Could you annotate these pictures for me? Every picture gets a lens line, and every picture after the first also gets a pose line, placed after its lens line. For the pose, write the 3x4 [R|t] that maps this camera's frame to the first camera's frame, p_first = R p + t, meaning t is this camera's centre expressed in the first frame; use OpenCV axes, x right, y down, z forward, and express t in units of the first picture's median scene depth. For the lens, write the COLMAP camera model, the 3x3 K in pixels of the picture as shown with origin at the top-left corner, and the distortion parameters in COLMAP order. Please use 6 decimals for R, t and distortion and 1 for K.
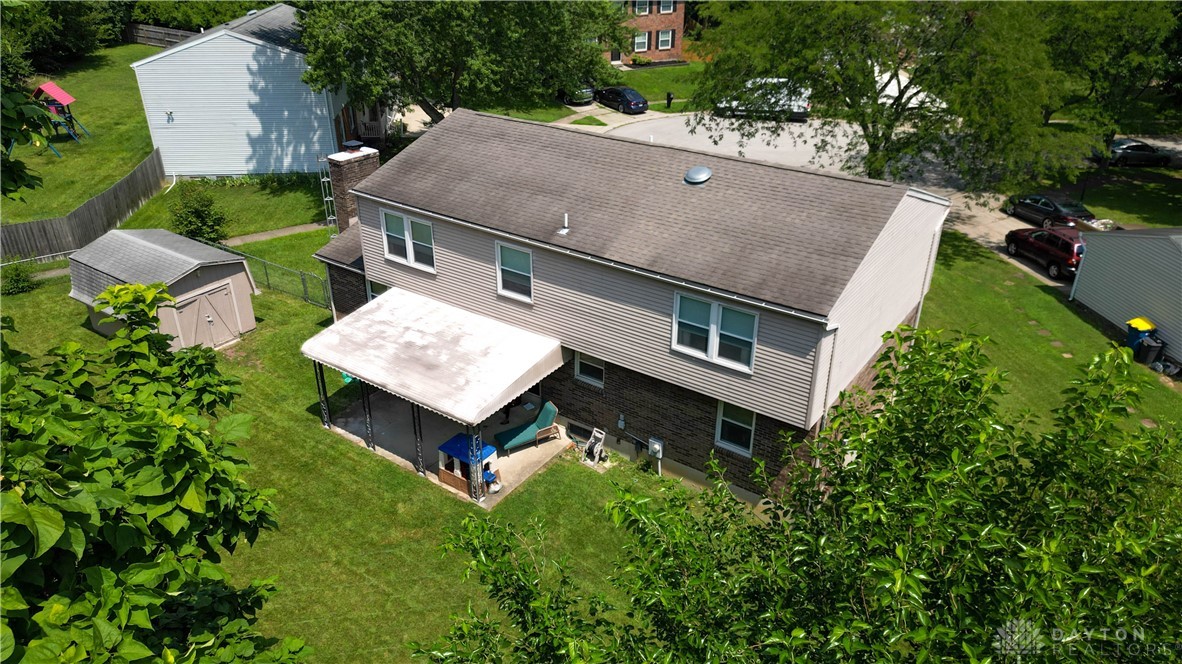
lens RADIAL K [[836.7, 0, 591.0], [0, 836.7, 332.0], [0, 0, 1]] dist [0.036760, 0.003509]
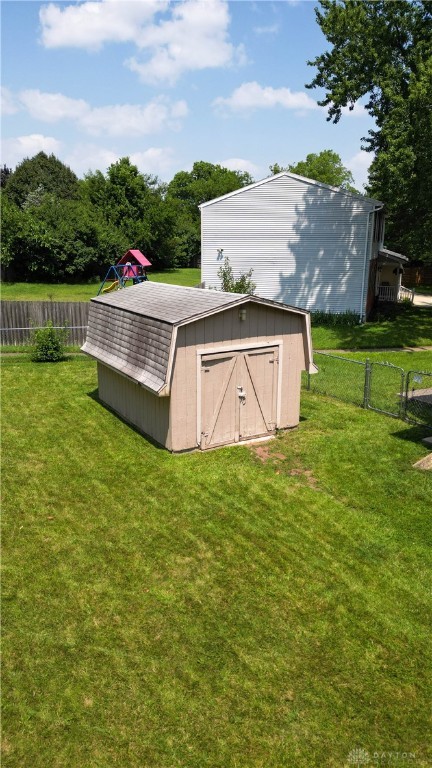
lens RADIAL K [[543.7, 0, 216.0], [0, 543.7, 384.0], [0, 0, 1]] dist [0.036760, 0.003509]
pose [[0.910227, 0.114237, -0.398041, -0.203445], [-0.198015, 0.964255, -0.176076, 0.036138], [0.363698, 0.239087, 0.900312, 0.410059]]
